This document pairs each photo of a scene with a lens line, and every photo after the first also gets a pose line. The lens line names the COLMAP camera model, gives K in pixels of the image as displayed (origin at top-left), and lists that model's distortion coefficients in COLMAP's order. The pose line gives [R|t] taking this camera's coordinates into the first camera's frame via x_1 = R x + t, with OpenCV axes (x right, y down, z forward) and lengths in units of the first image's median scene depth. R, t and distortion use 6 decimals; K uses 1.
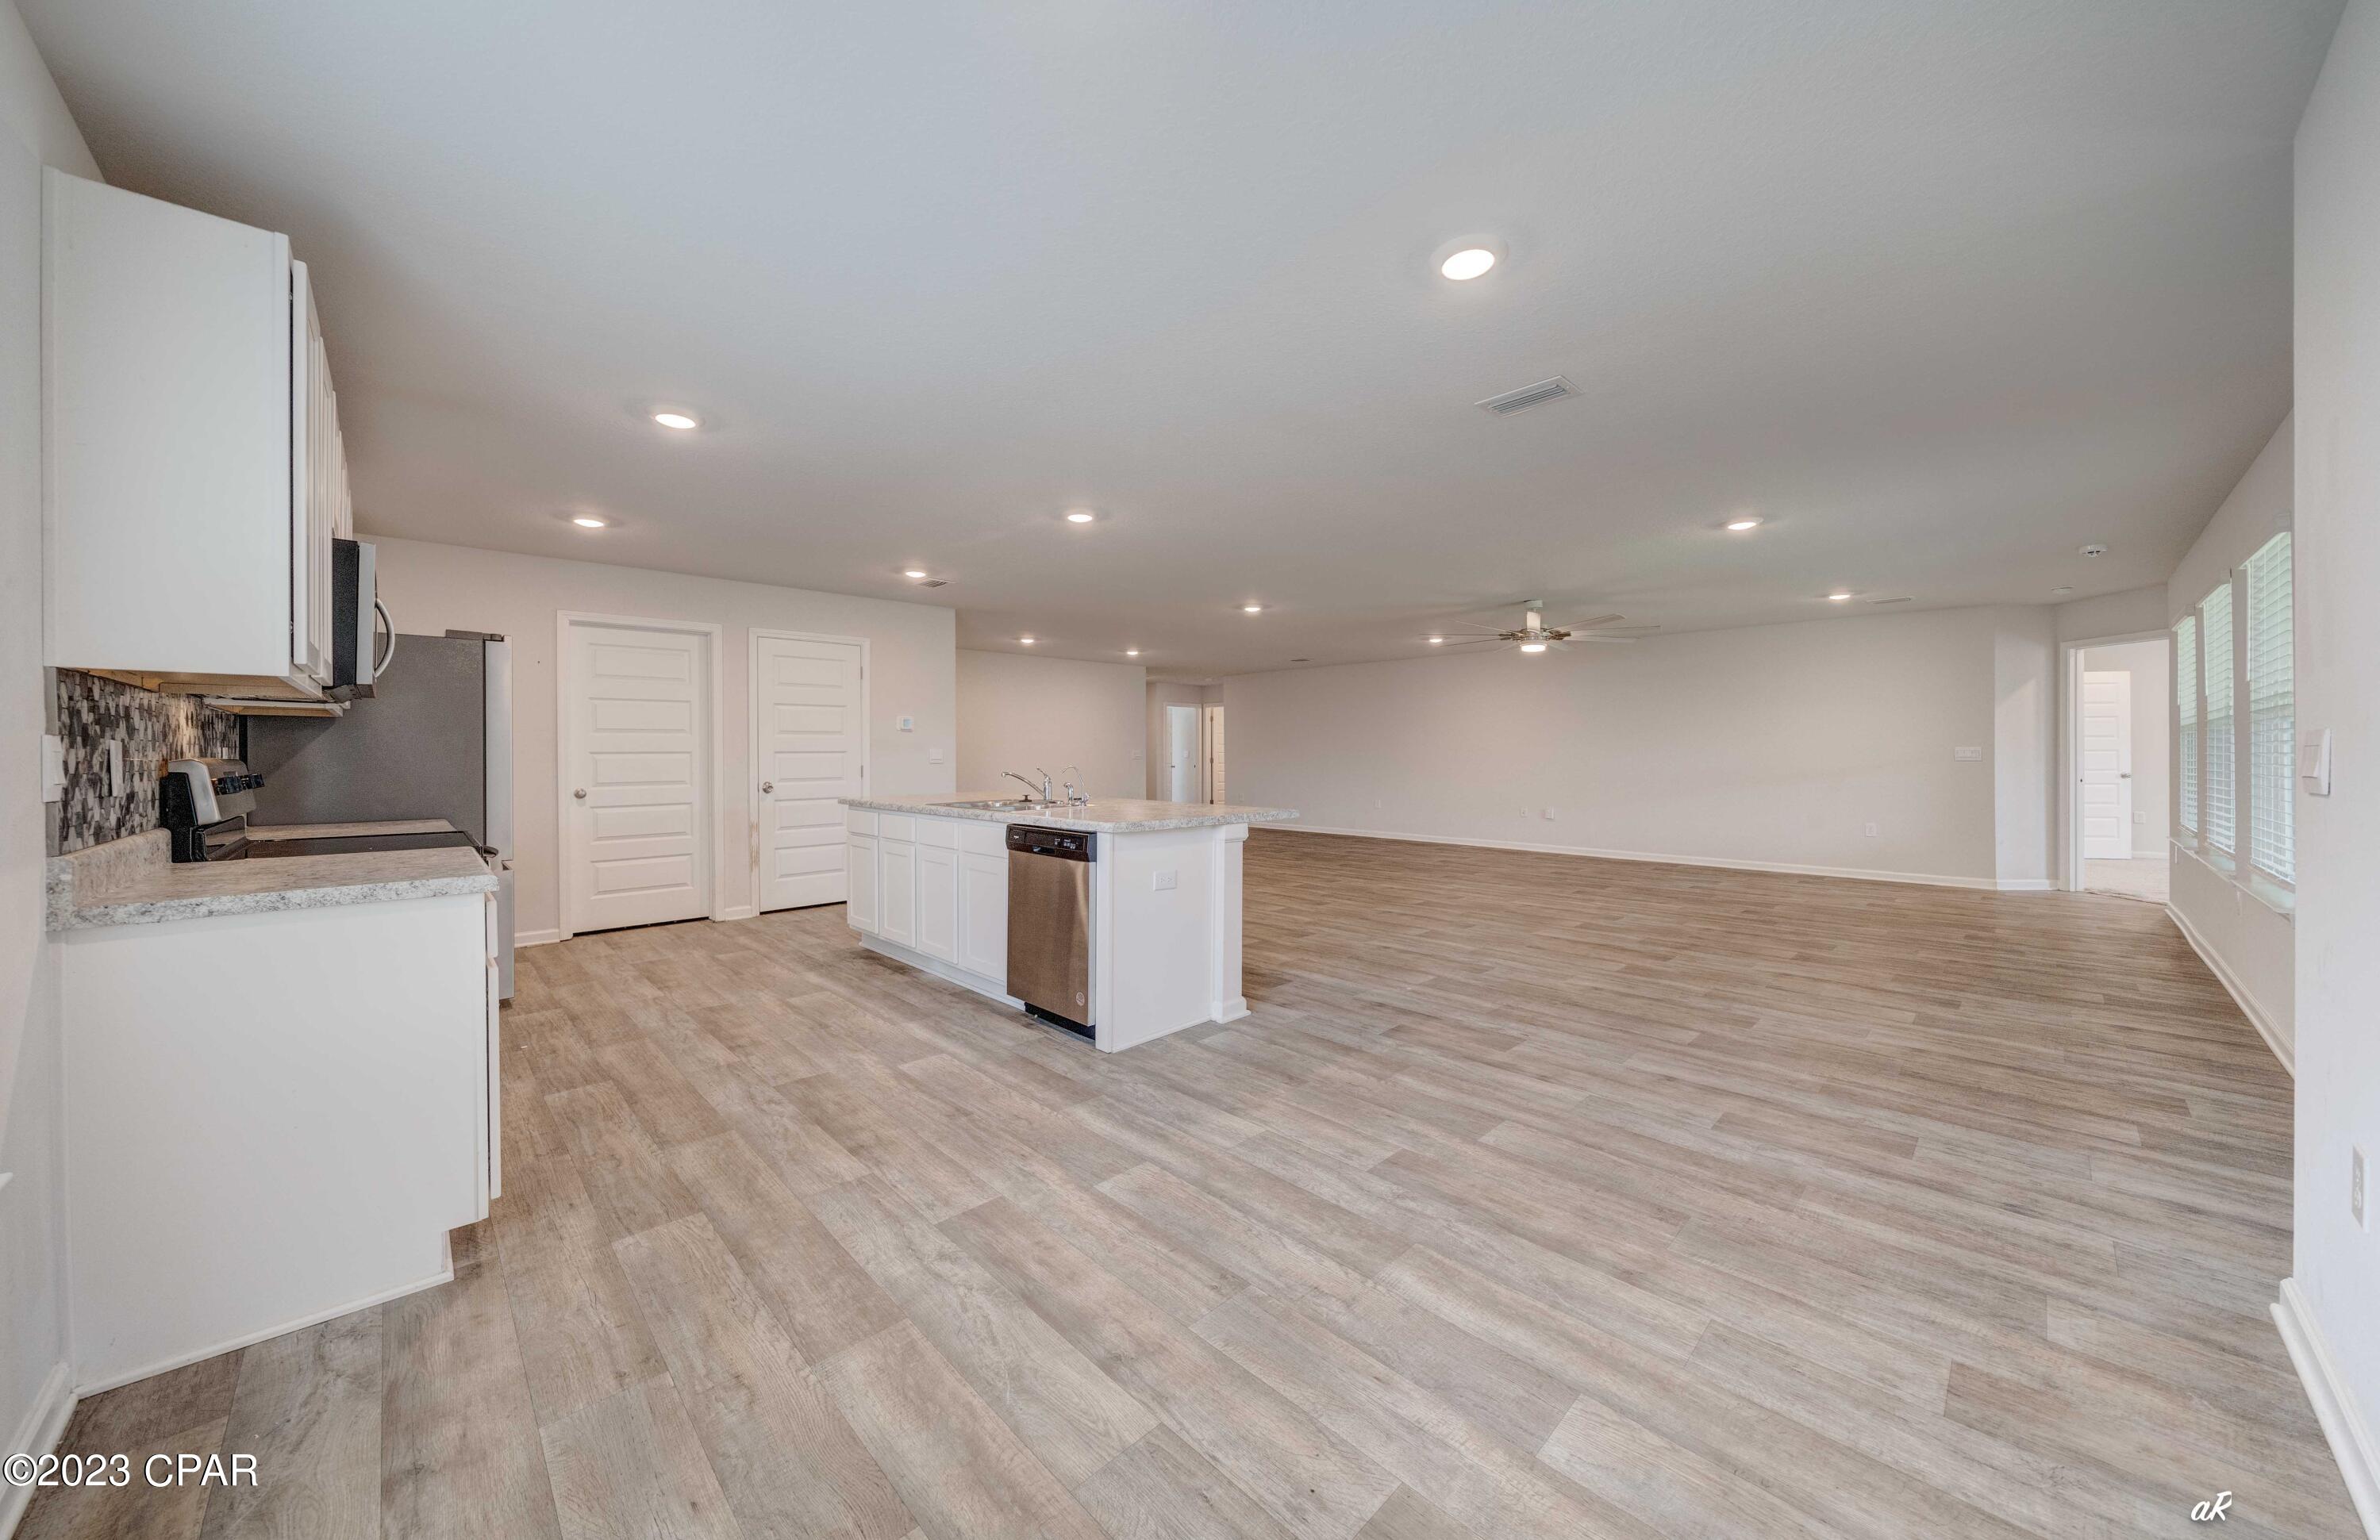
lens RADIAL K [[823.3, 0, 1184.5], [0, 823.3, 757.9], [0, 0, 1]] dist [-0.001443, -0.000182]
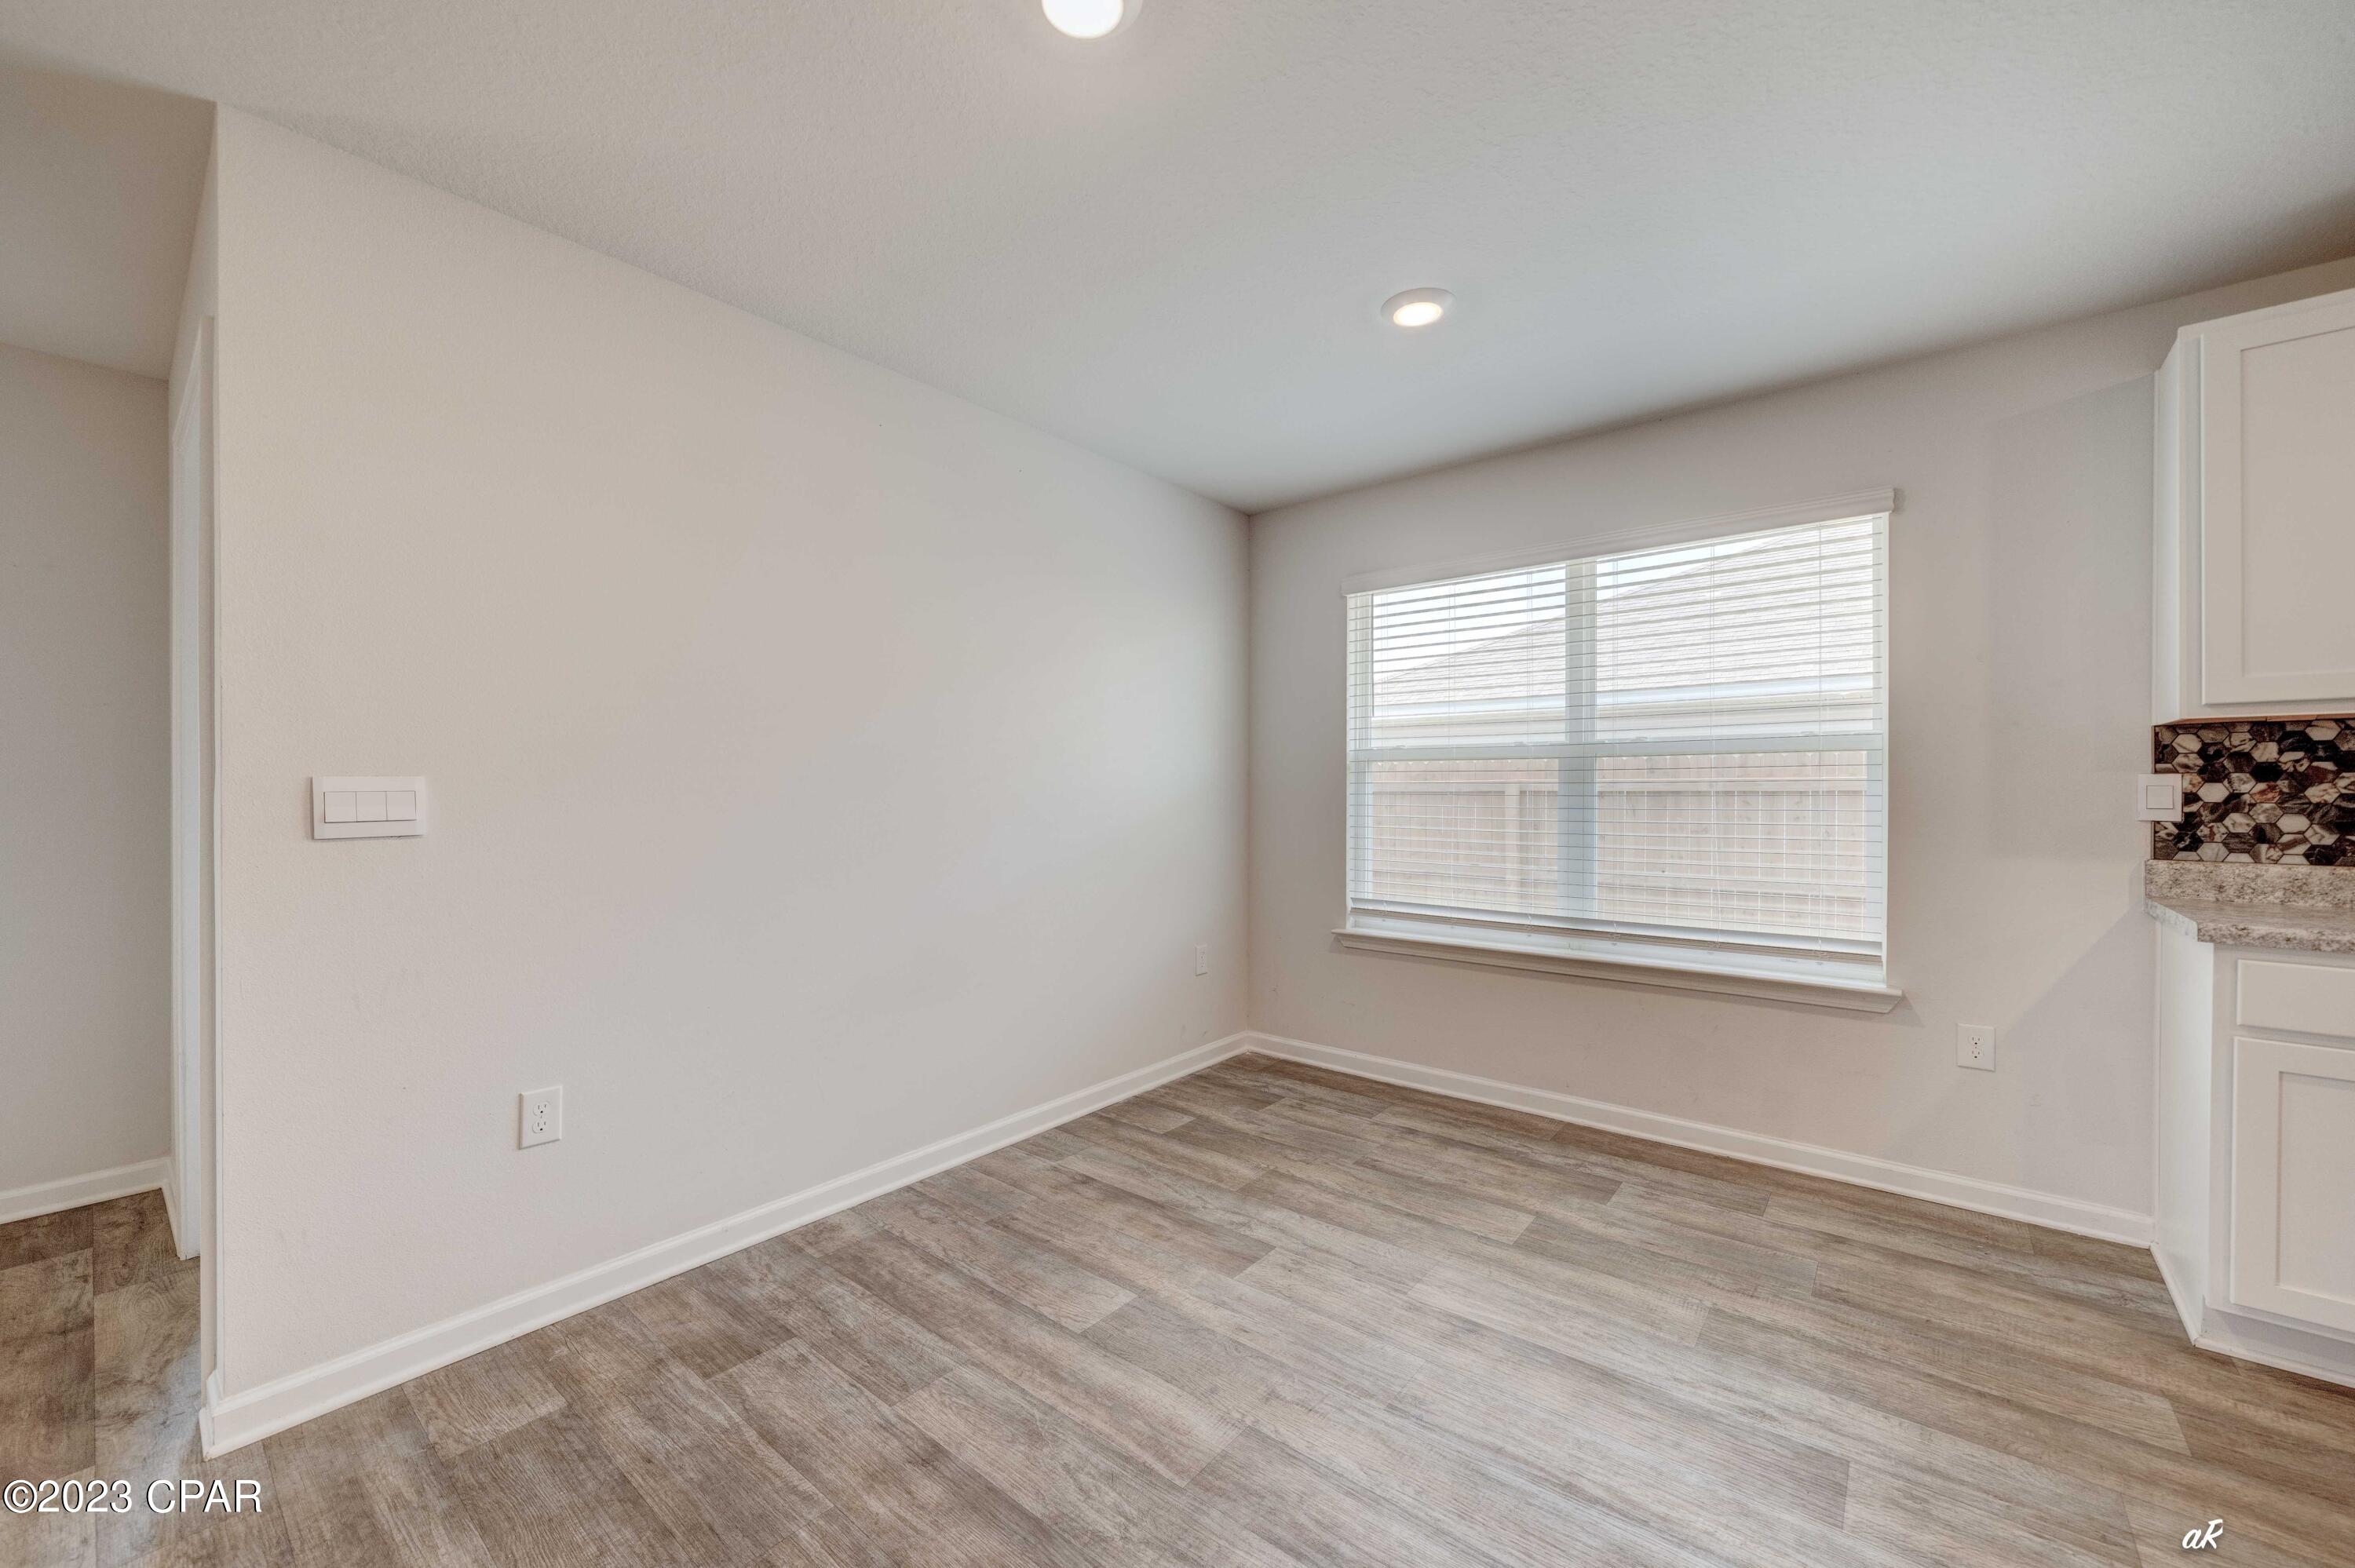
lens RADIAL K [[897.9, 0, 1164.0], [0, 897.9, 791.3], [0, 0, 1]] dist [-0.009189, 0.000568]
pose [[-0.994459, 0.006836, -0.104902, 0.279207], [0.005961, 0.999945, 0.008656, -0.016236], [0.104955, 0.007983, -0.994445, 1.312941]]
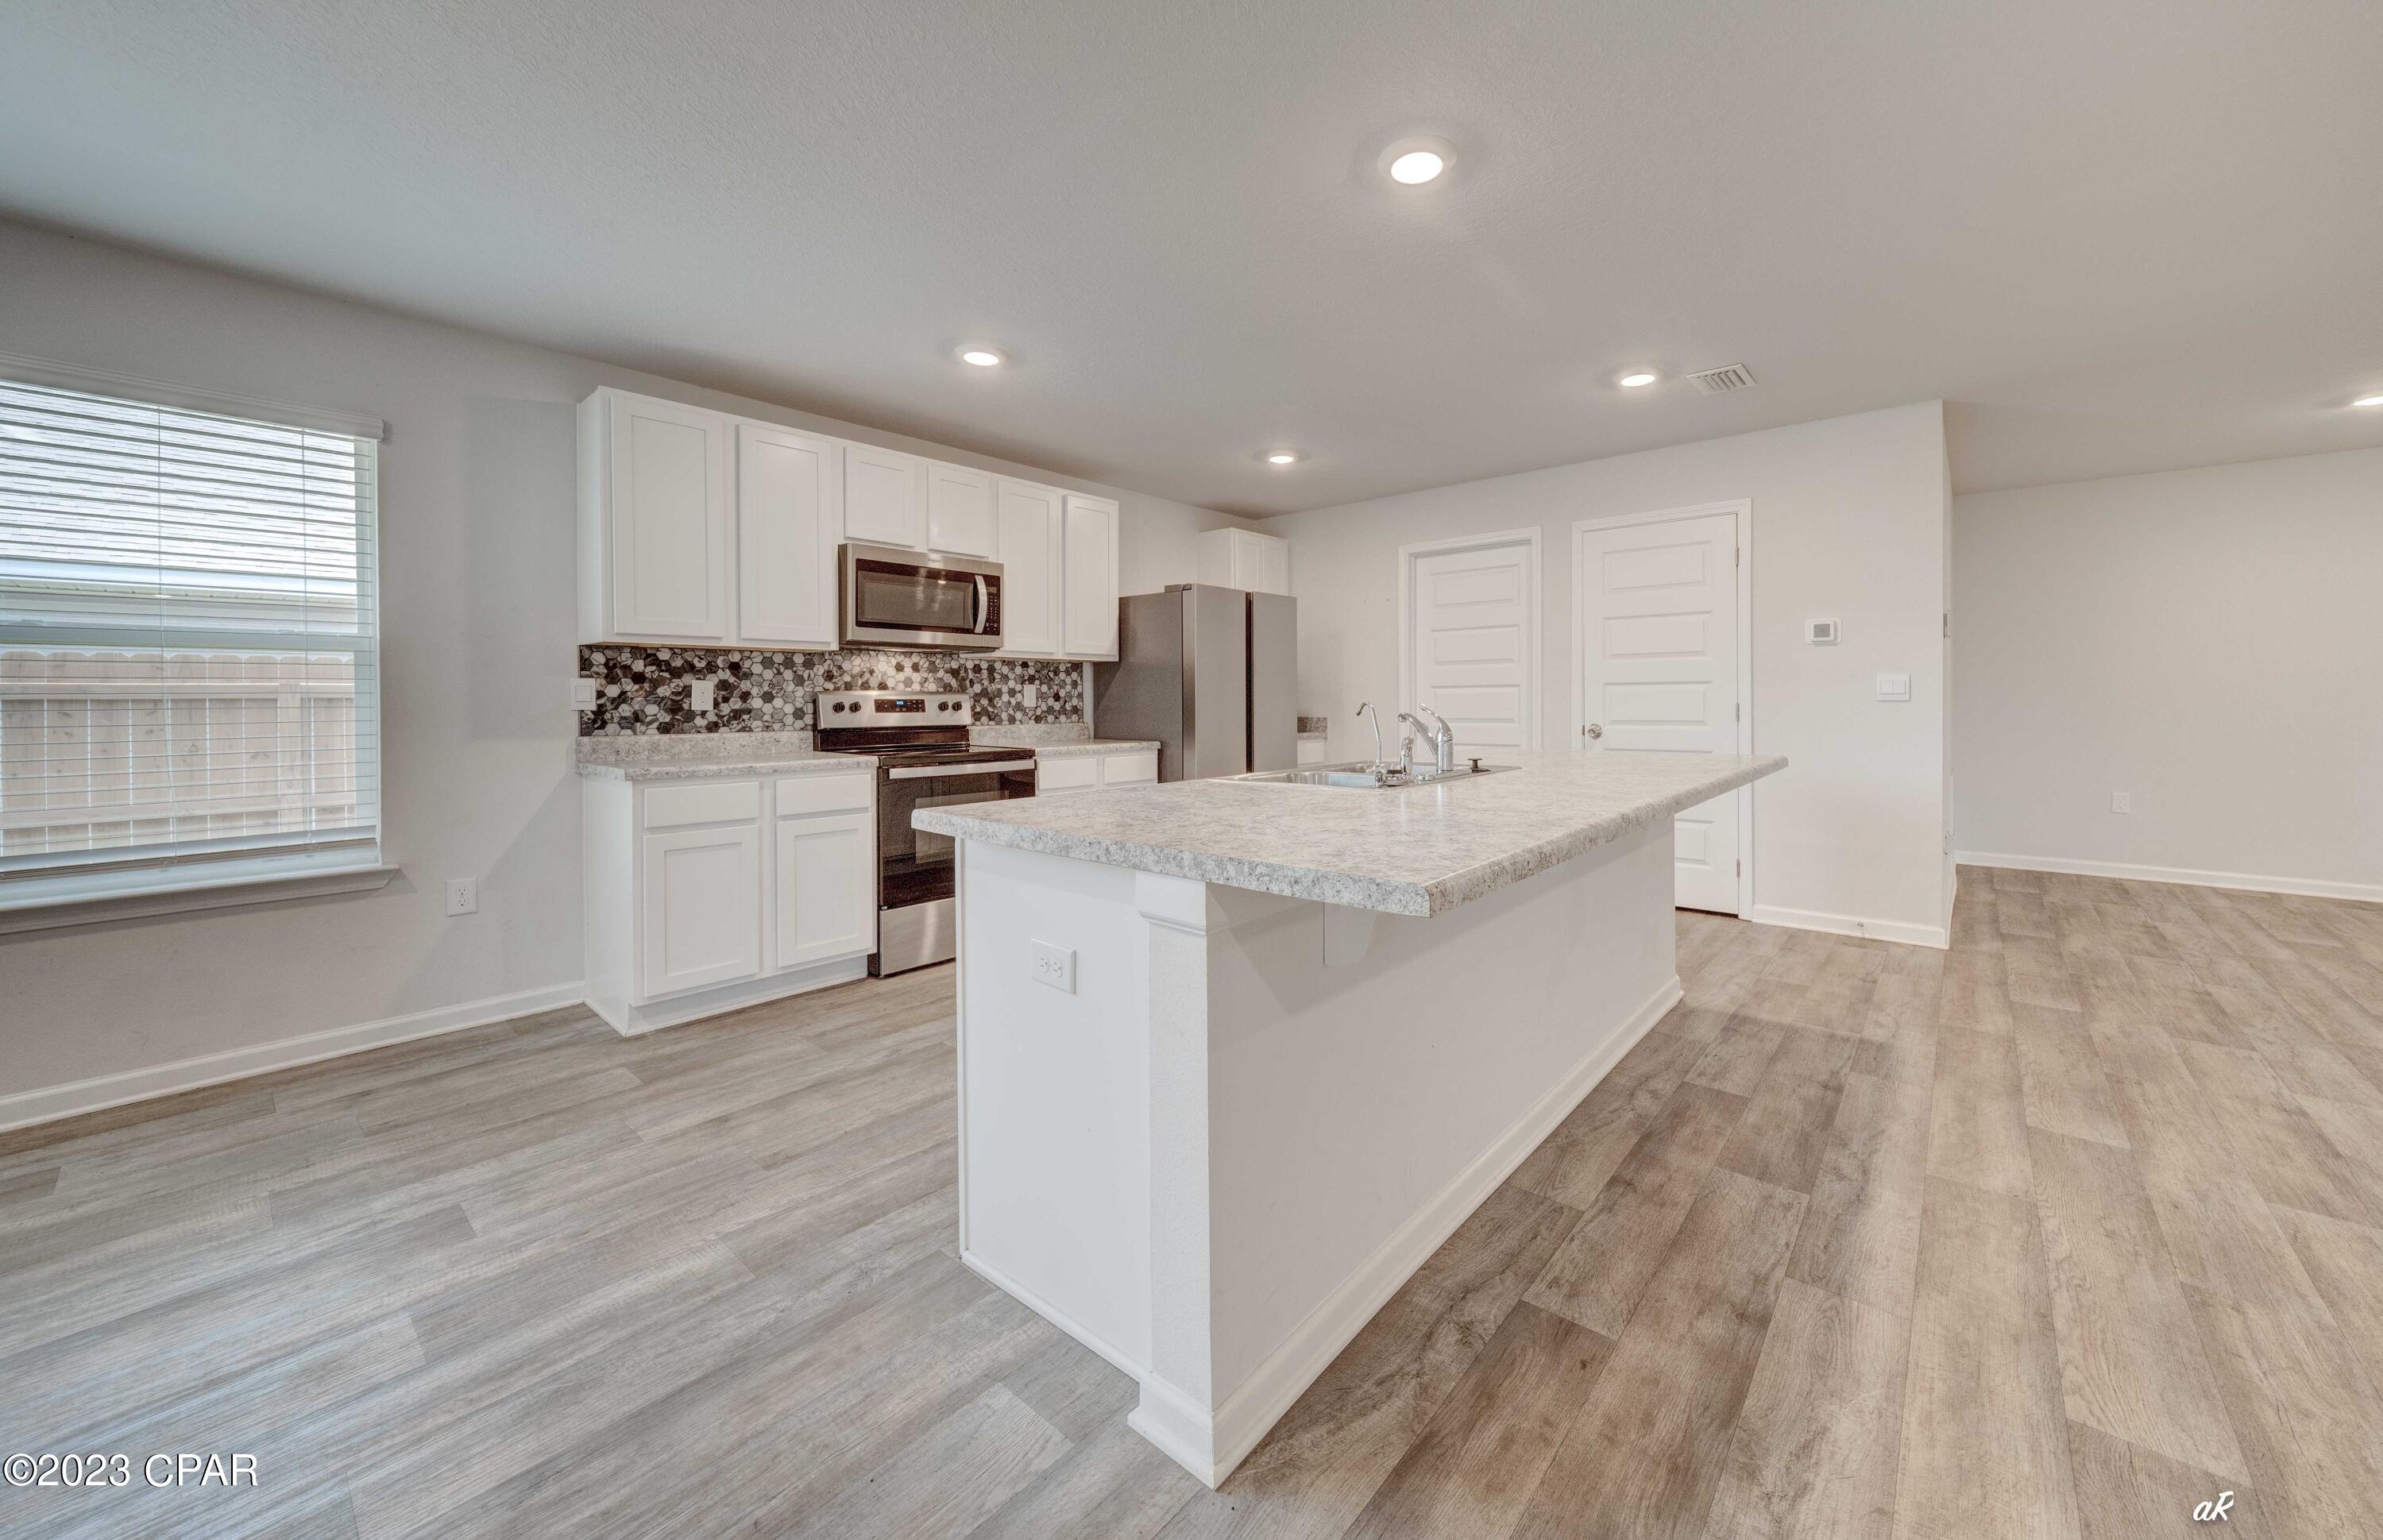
lens RADIAL K [[878.7, 0, 1250.7], [0, 878.7, 705.5], [0, 0, 1]] dist [0.000318, -0.000036]
pose [[0.112213, 0.012334, -0.993608, 0.581571], [0.001055, 0.999921, 0.012531, 0.004506], [0.993684, -0.002454, 0.112191, 1.363271]]
